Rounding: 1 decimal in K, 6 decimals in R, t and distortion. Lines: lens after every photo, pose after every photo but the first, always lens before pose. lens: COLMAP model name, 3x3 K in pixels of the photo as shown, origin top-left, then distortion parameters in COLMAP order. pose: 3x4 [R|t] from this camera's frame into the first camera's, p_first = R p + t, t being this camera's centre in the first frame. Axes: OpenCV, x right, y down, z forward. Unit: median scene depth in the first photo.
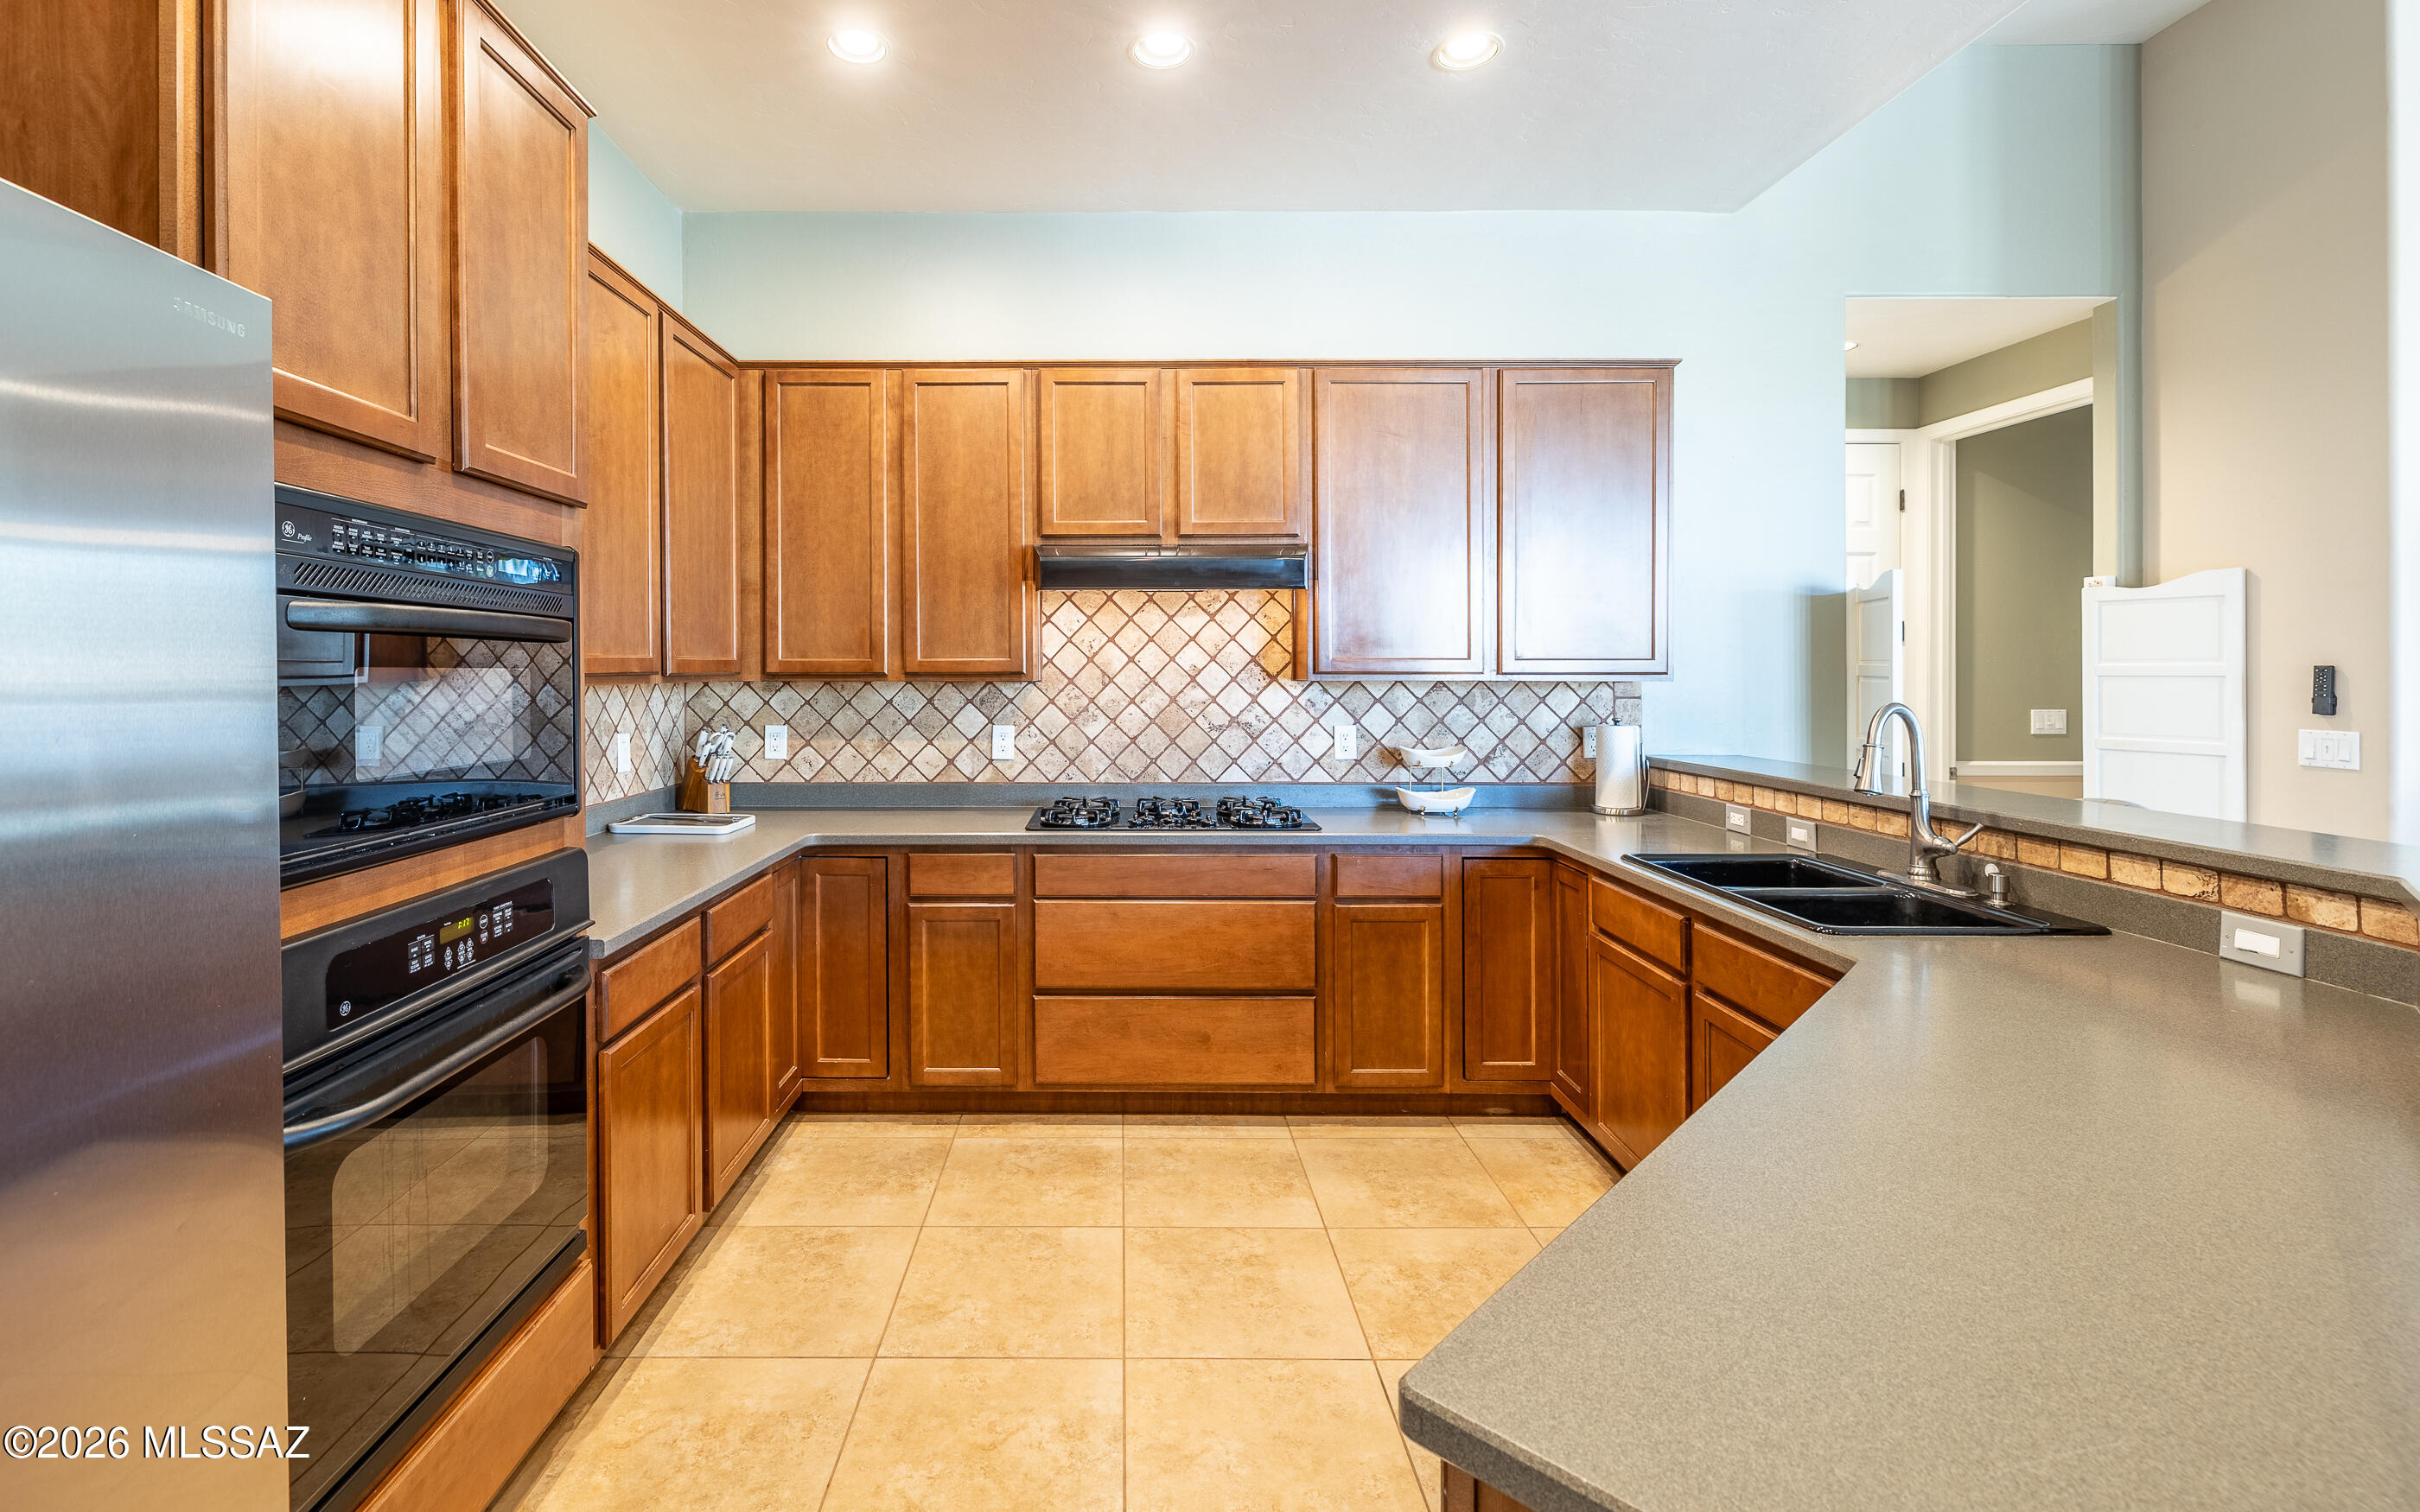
lens RADIAL K [[1063.2, 0, 1125.3], [0, 1063.2, 669.1], [0, 0, 1]] dist [-0.001781, -0.000082]
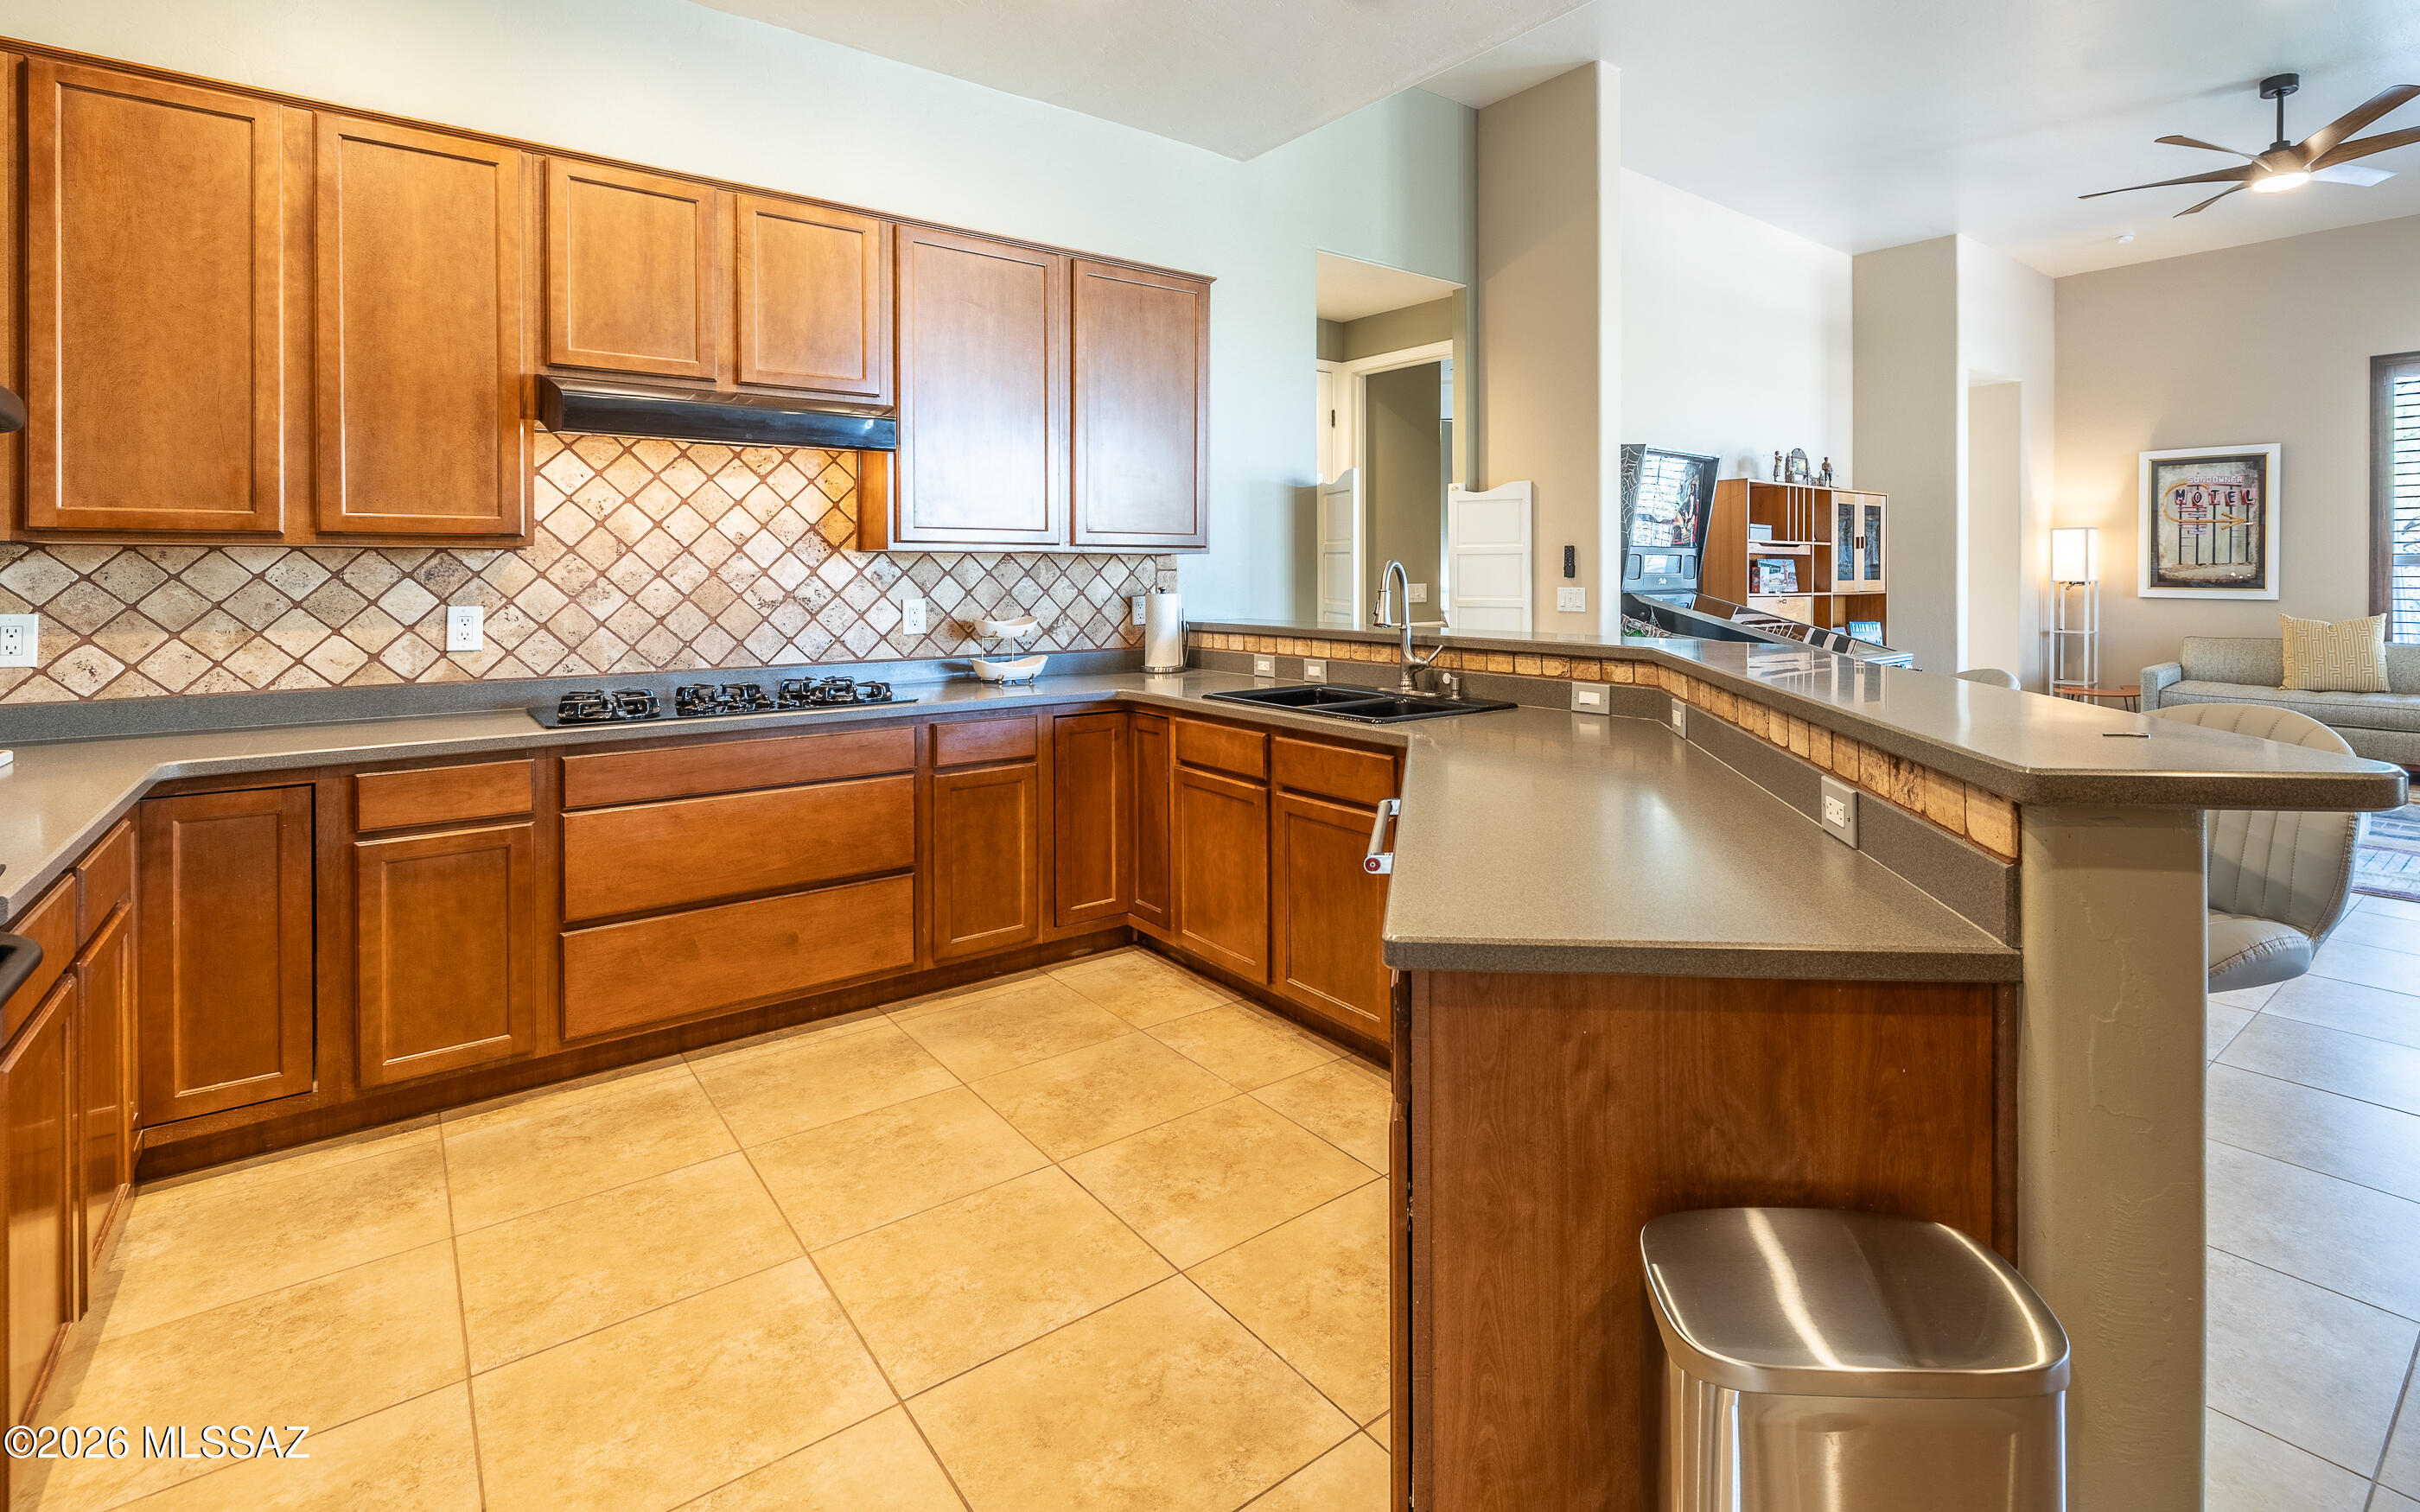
lens RADIAL K [[1123.3, 0, 1370.8], [0, 1123.3, 567.4], [0, 0, 1]] dist [-0.001829, -0.000435]
pose [[0.751212, -0.001113, 0.660061, -0.173877], [0.002647, 0.999996, -0.001326, 0.030422], [-0.660056, 0.002744, 0.751211, -0.042320]]
